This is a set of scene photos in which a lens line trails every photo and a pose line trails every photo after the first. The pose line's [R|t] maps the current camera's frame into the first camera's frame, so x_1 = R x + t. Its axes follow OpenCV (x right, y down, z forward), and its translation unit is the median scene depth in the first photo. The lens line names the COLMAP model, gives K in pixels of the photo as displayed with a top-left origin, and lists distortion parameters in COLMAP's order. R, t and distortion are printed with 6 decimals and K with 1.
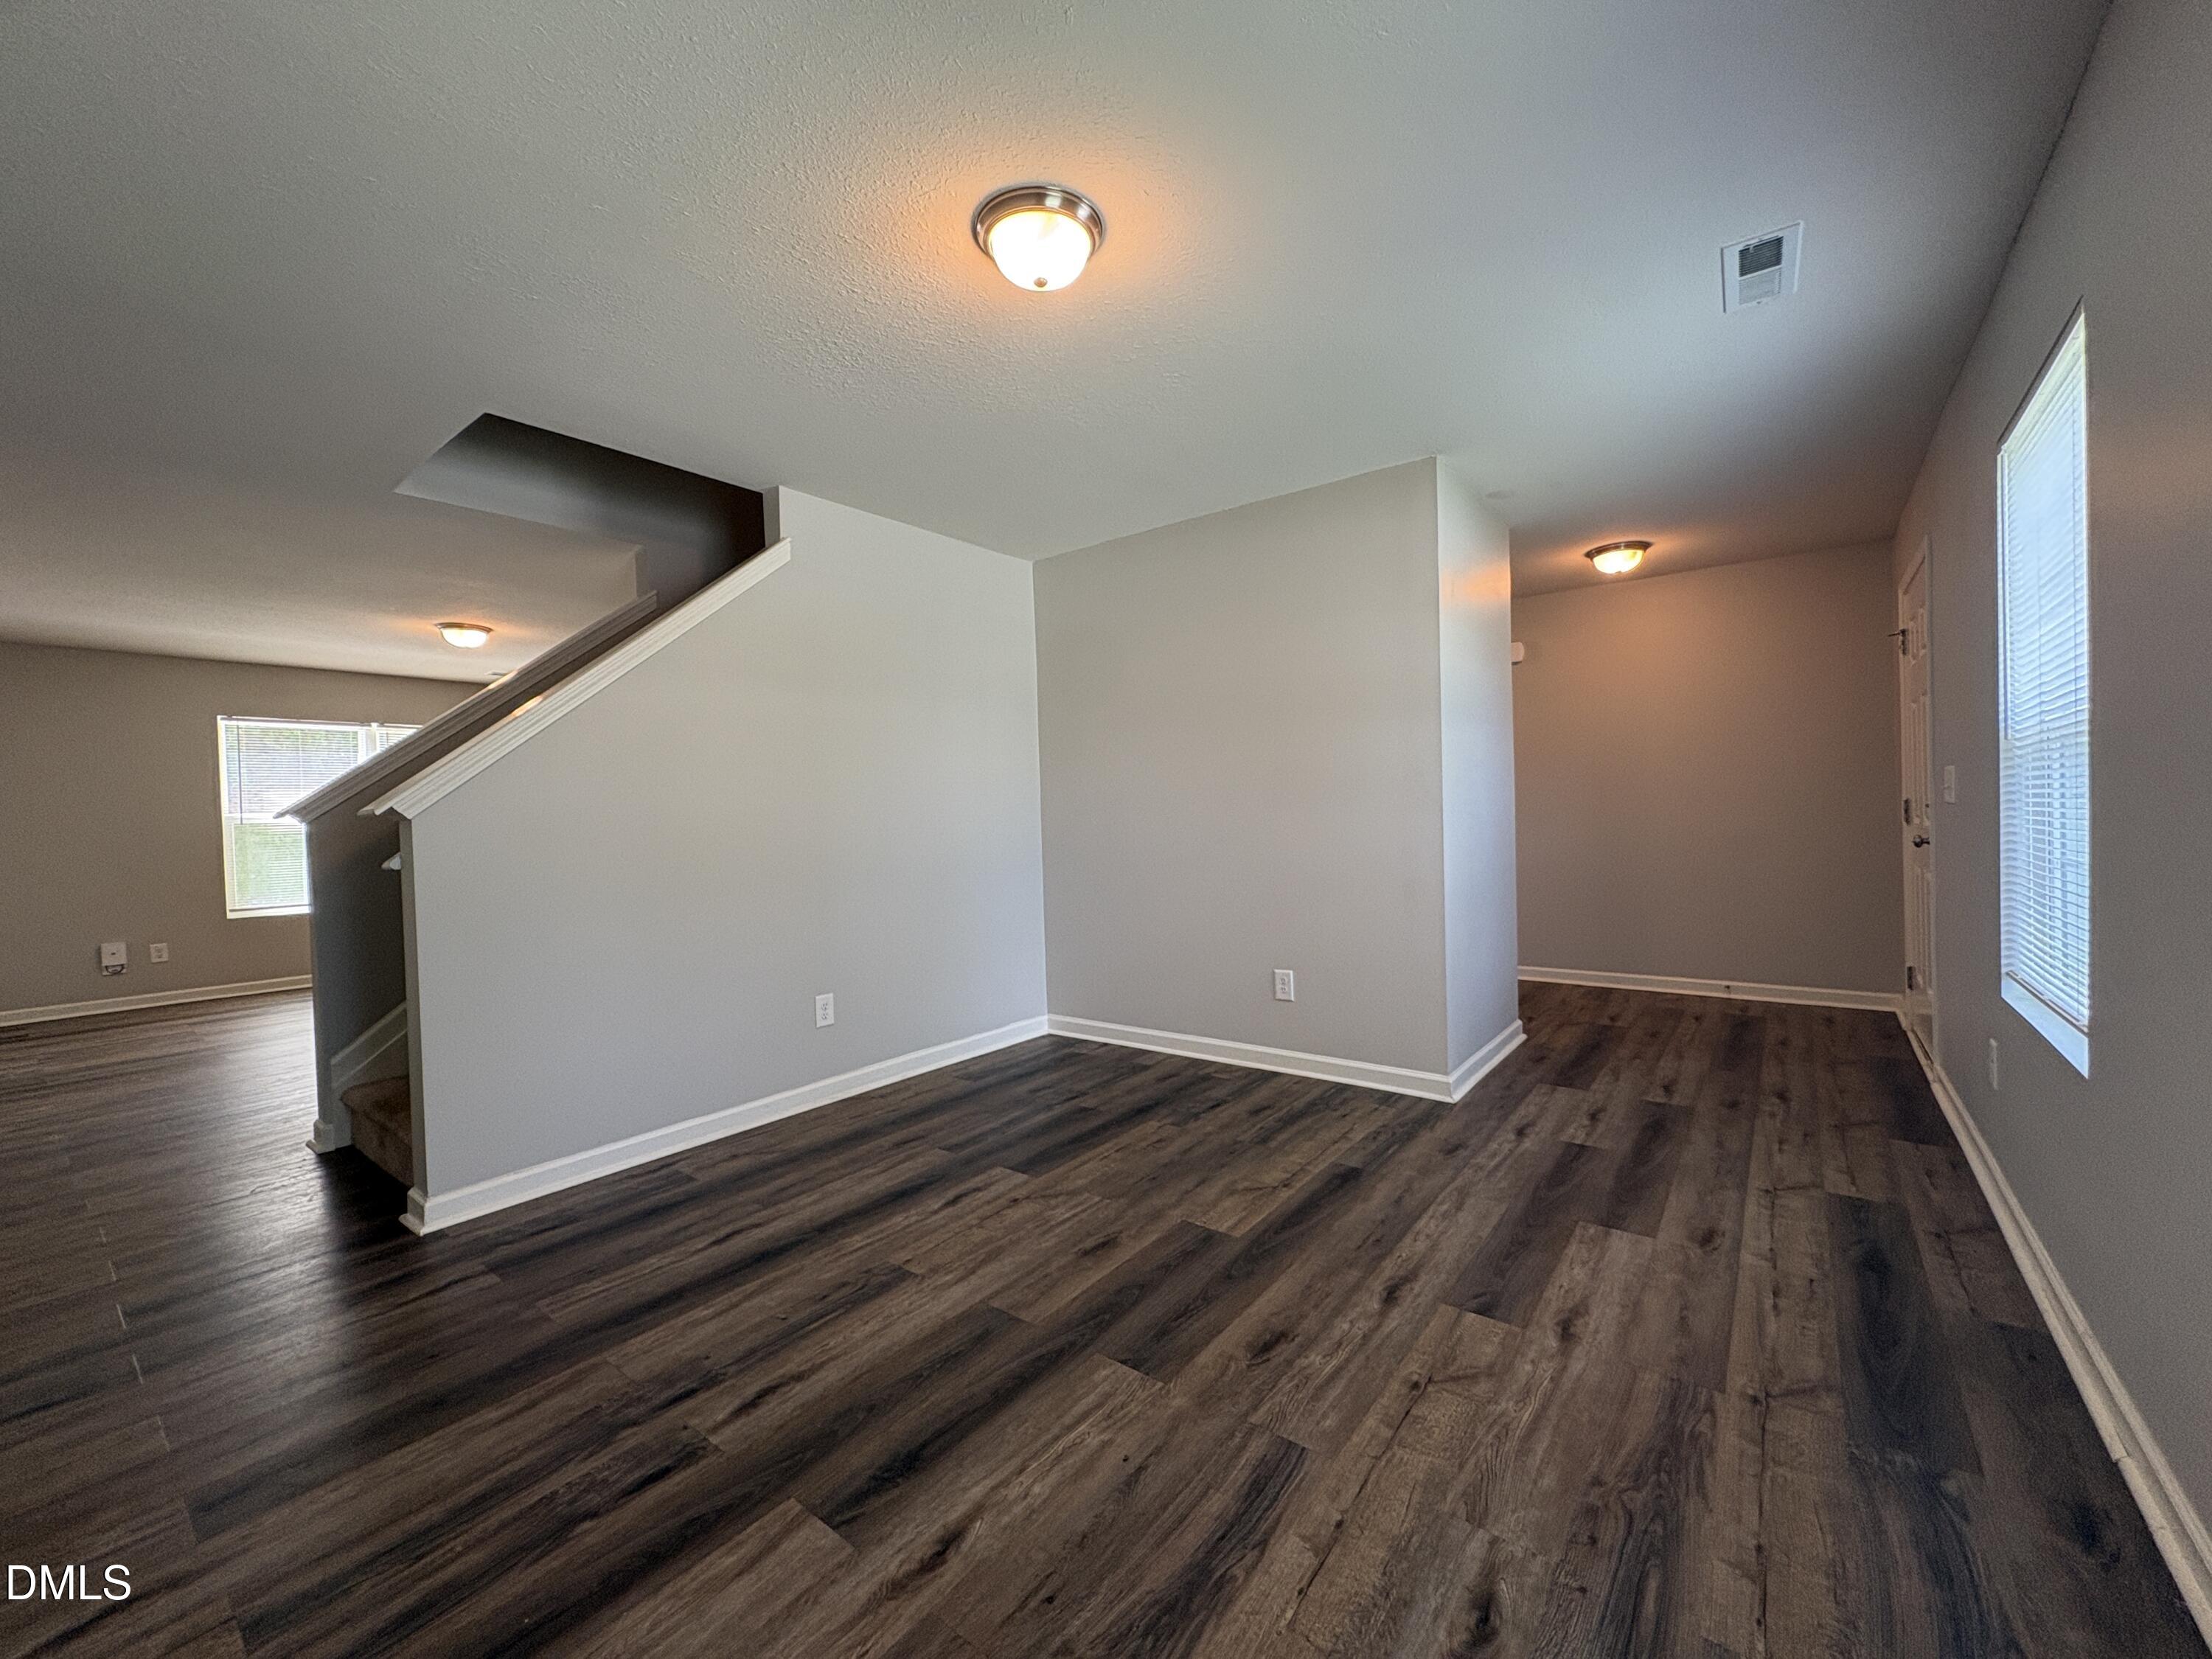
lens RADIAL K [[880.5, 0, 1109.1], [0, 880.5, 820.2], [0, 0, 1]] dist [0.000454, -0.000664]
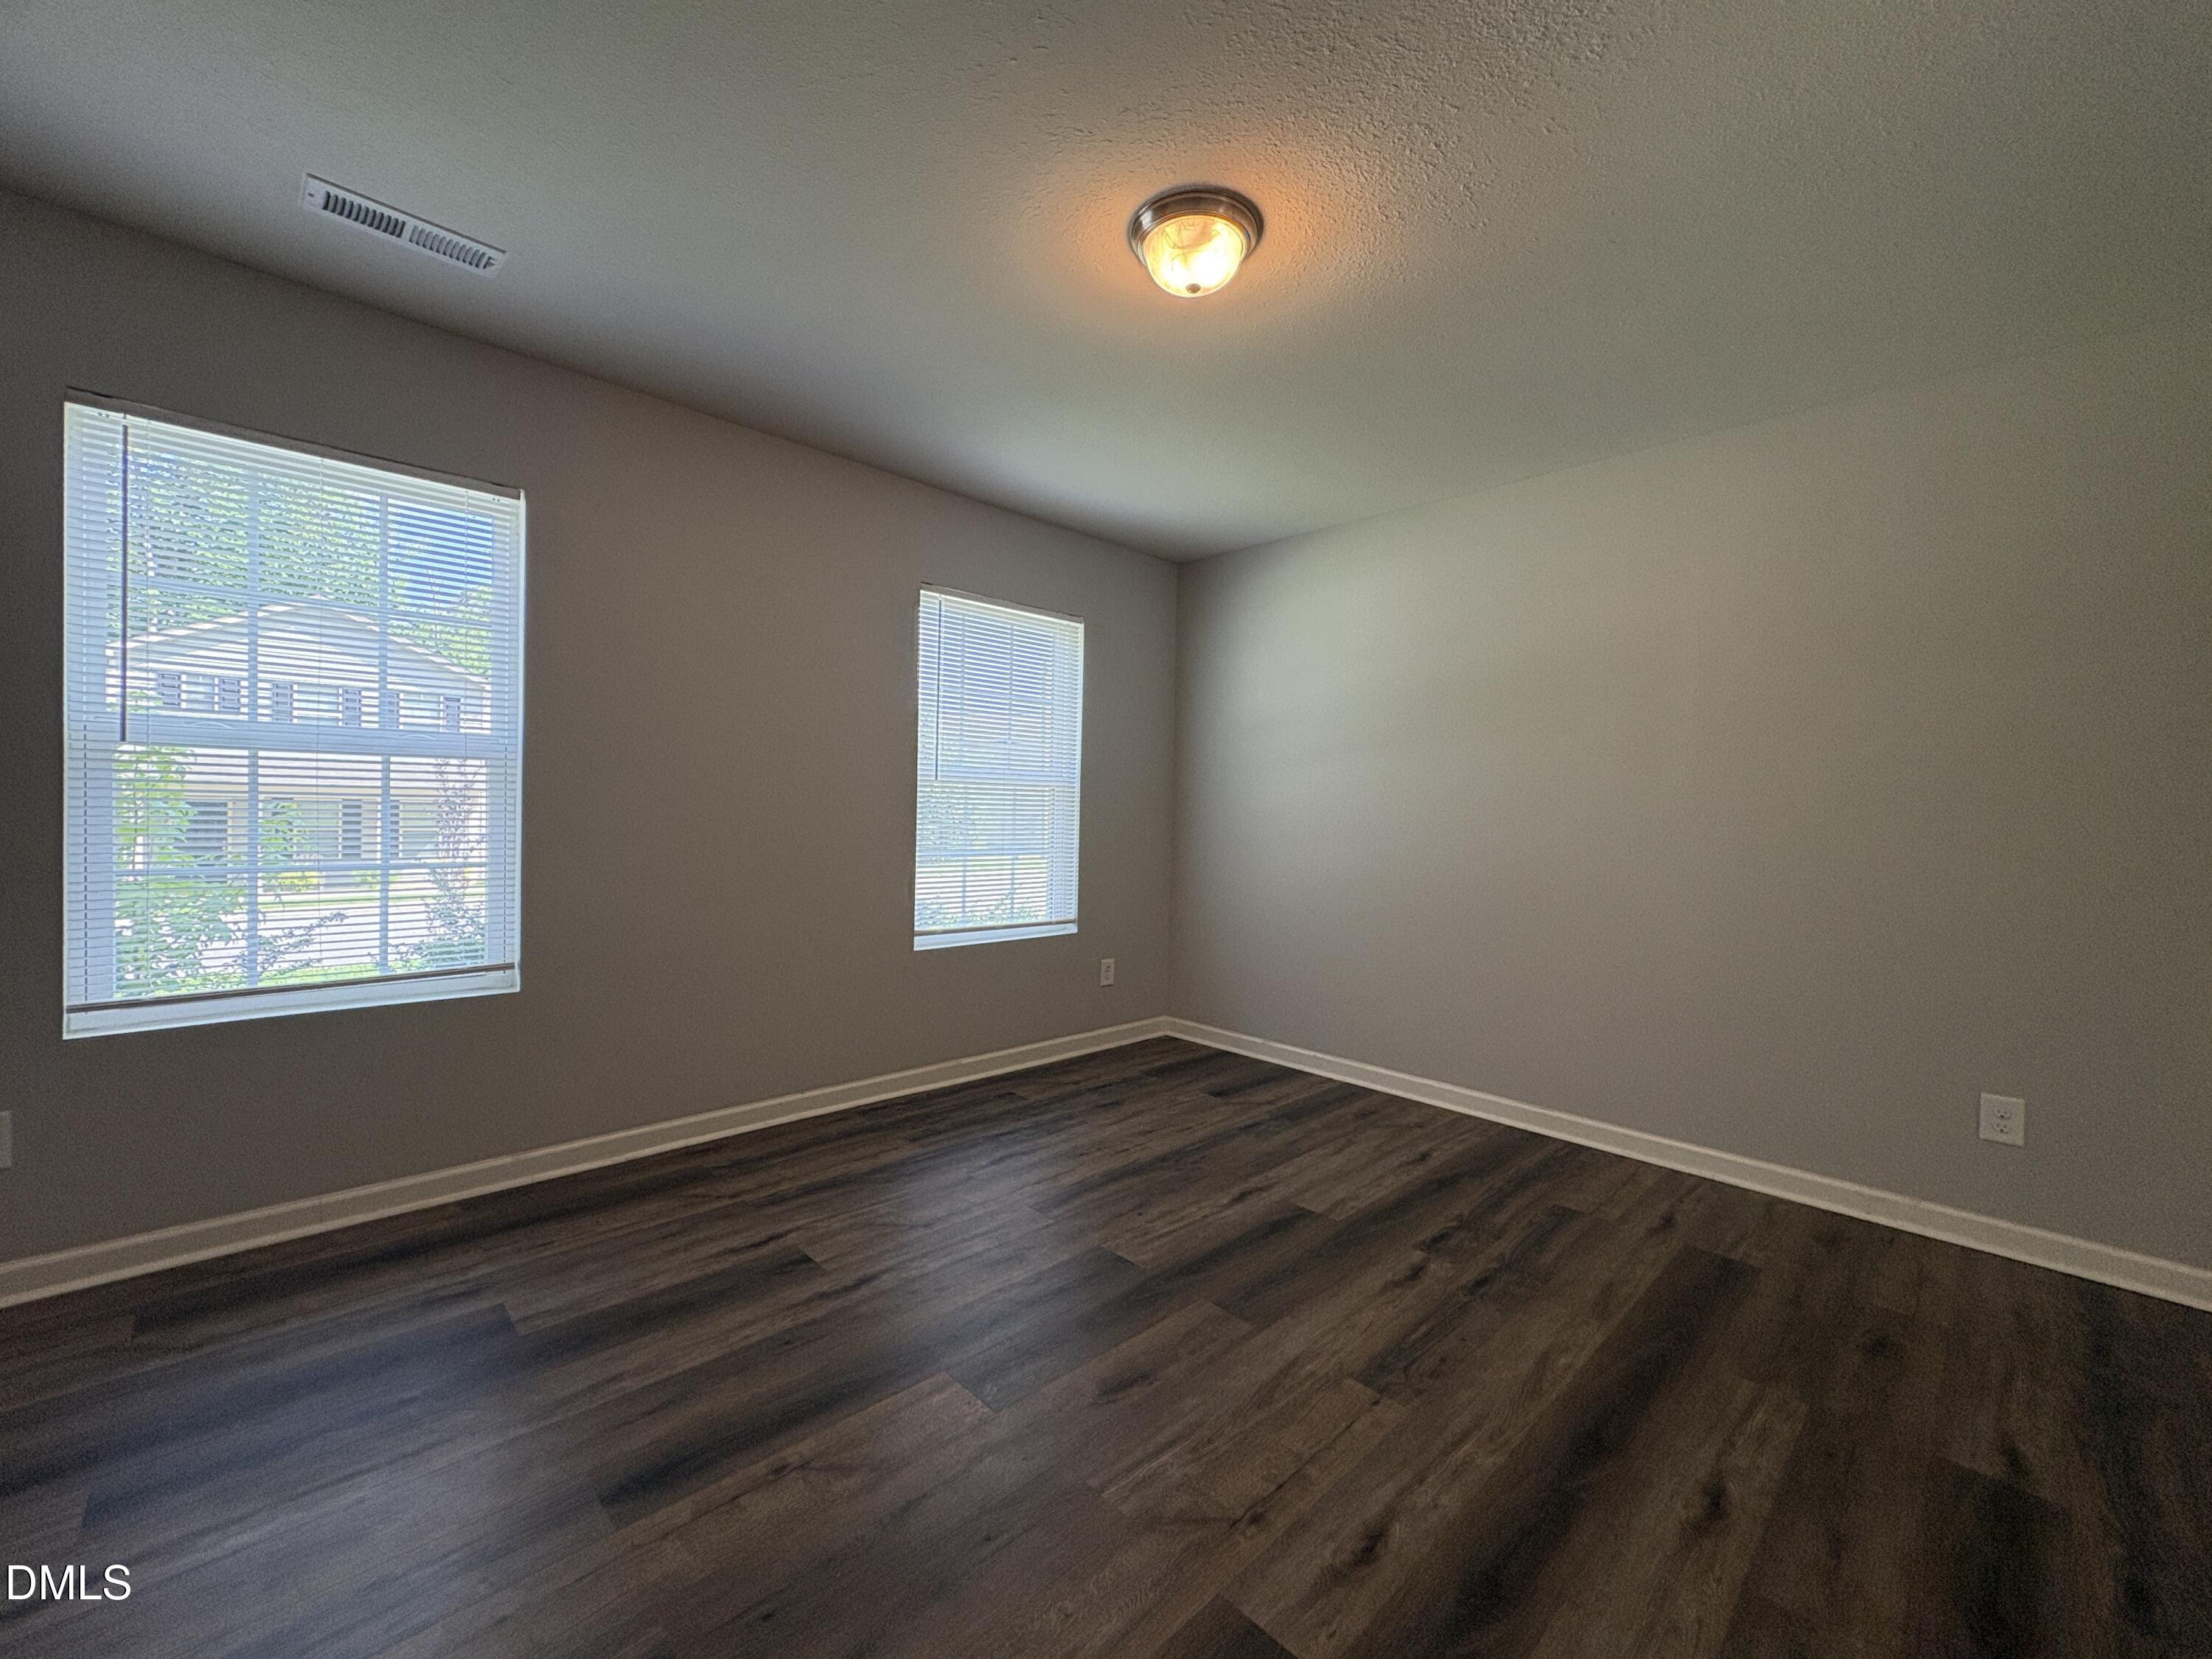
lens RADIAL K [[880.5, 0, 1106.7], [0, 880.5, 824.3], [0, 0, 1]] dist [0.000454, -0.000664]
pose [[-0.988747, 0.002328, 0.149579, -0.123422], [0.004650, 0.999874, 0.015173, -0.016301], [-0.149525, 0.015697, -0.988633, 1.955627]]
